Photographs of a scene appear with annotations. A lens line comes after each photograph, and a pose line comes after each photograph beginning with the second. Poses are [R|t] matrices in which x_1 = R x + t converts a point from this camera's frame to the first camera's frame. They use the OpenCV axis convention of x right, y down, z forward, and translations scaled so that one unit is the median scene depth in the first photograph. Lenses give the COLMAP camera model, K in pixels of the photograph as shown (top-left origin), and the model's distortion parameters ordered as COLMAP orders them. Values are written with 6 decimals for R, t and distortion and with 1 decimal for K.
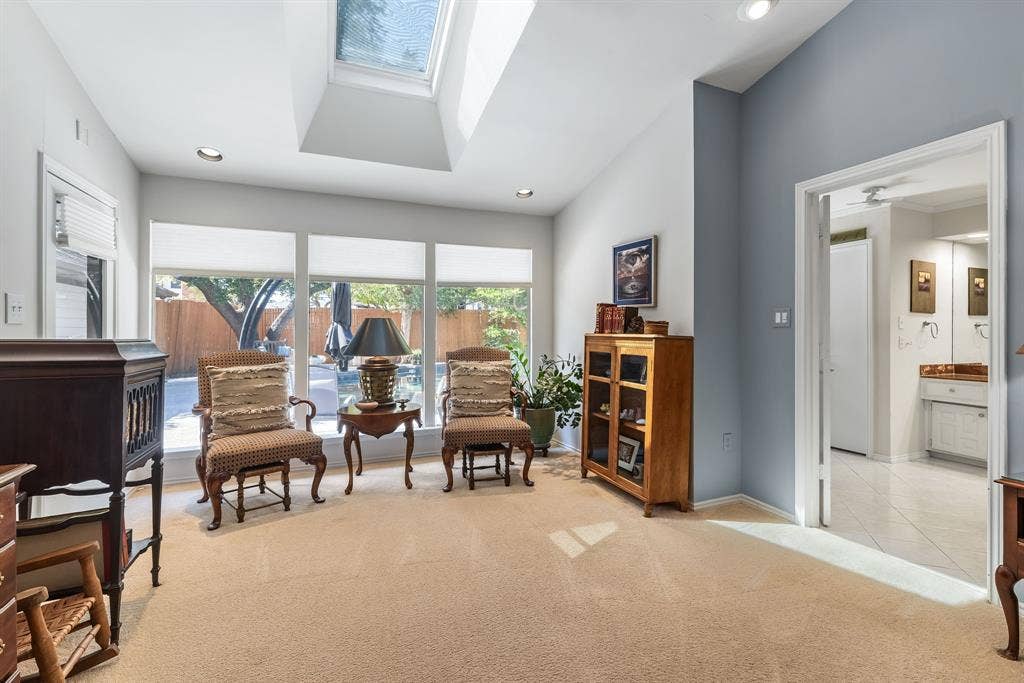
lens RADIAL K [[461.6, 0, 519.8], [0, 461.6, 333.9], [0, 0, 1]] dist [0.008053, -0.001782]
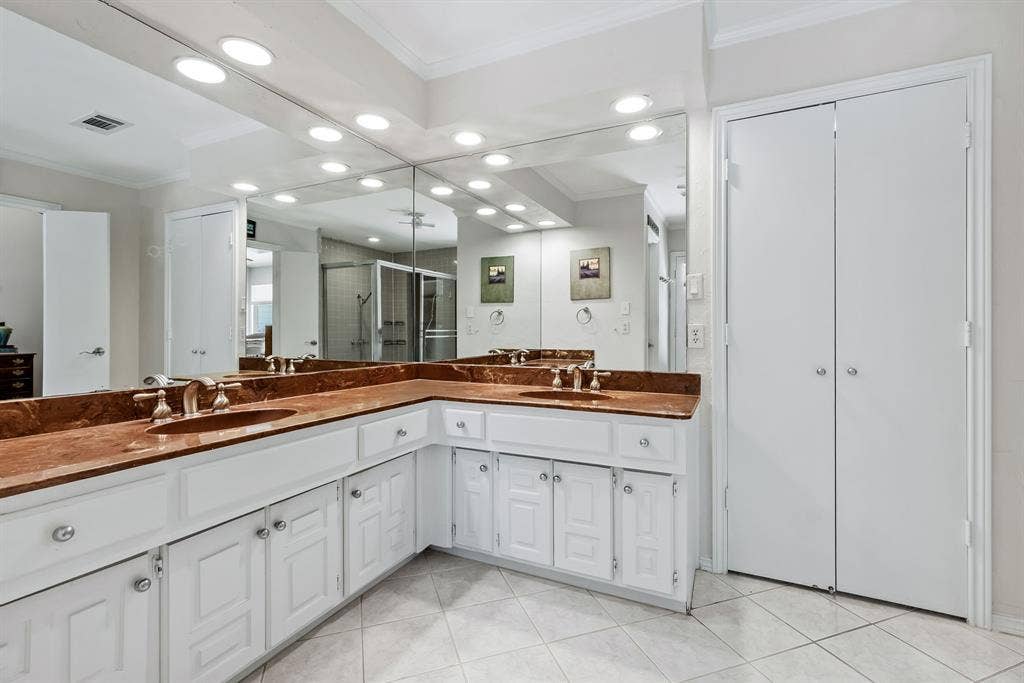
lens RADIAL K [[461.6, 0, 515.6], [0, 461.6, 333.8], [0, 0, 1]] dist [0.008053, -0.001782]
pose [[-0.656748, -0.003556, 0.754102, 0.590572], [-0.001446, 0.999993, 0.003456, 0.024930], [-0.754109, 0.001179, -0.656748, 0.927256]]
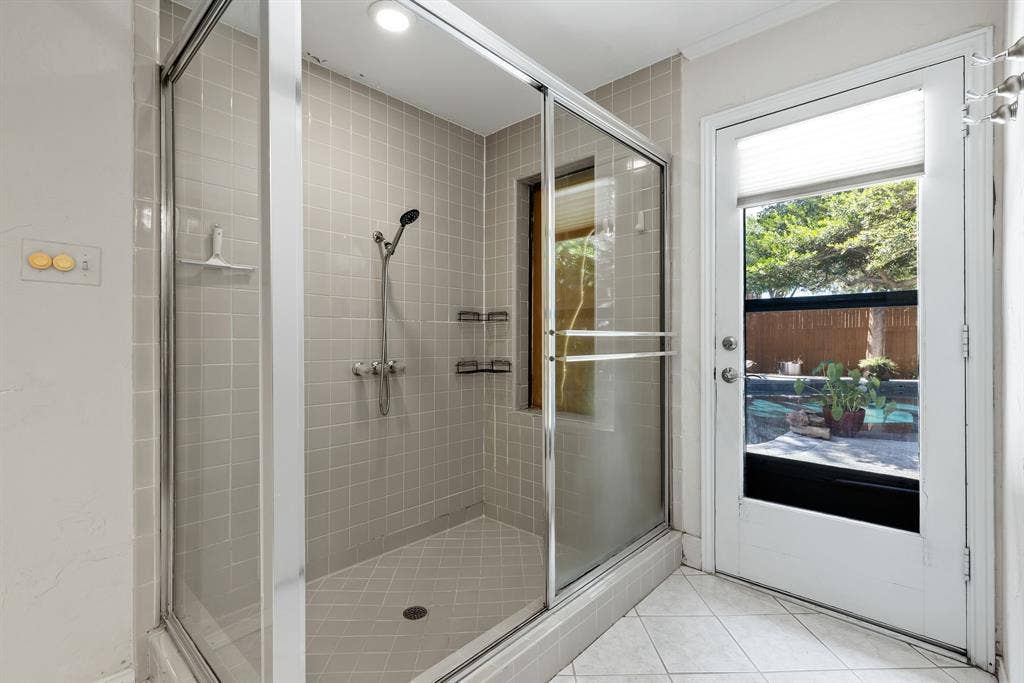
lens RADIAL K [[461.6, 0, 515.2], [0, 461.6, 338.4], [0, 0, 1]] dist [0.008053, -0.001782]
pose [[-0.408779, -0.002690, 0.912630, 1.489779], [-0.007904, 0.999969, -0.000593, 0.024854], [-0.912599, -0.007456, -0.408787, 0.409237]]
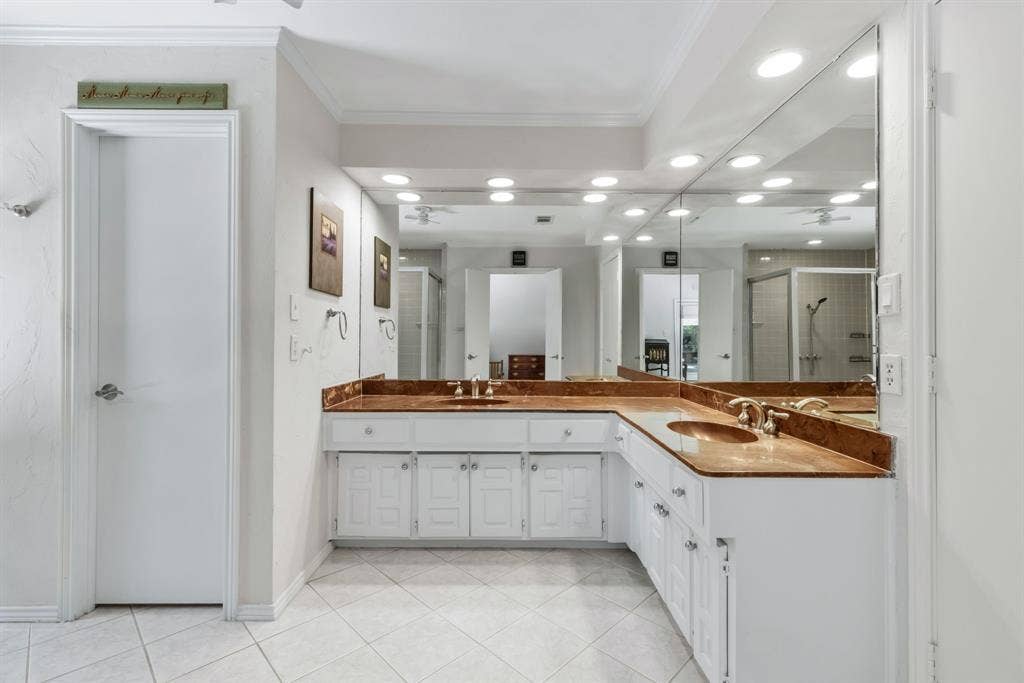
lens RADIAL K [[461.6, 0, 511.5], [0, 461.6, 334.6], [0, 0, 1]] dist [0.008053, -0.001782]
pose [[0.407976, 0.007236, 0.912964, 0.457838], [-0.003755, 0.999973, -0.006248, 0.006029], [-0.912985, -0.000879, 0.407992, 0.575603]]
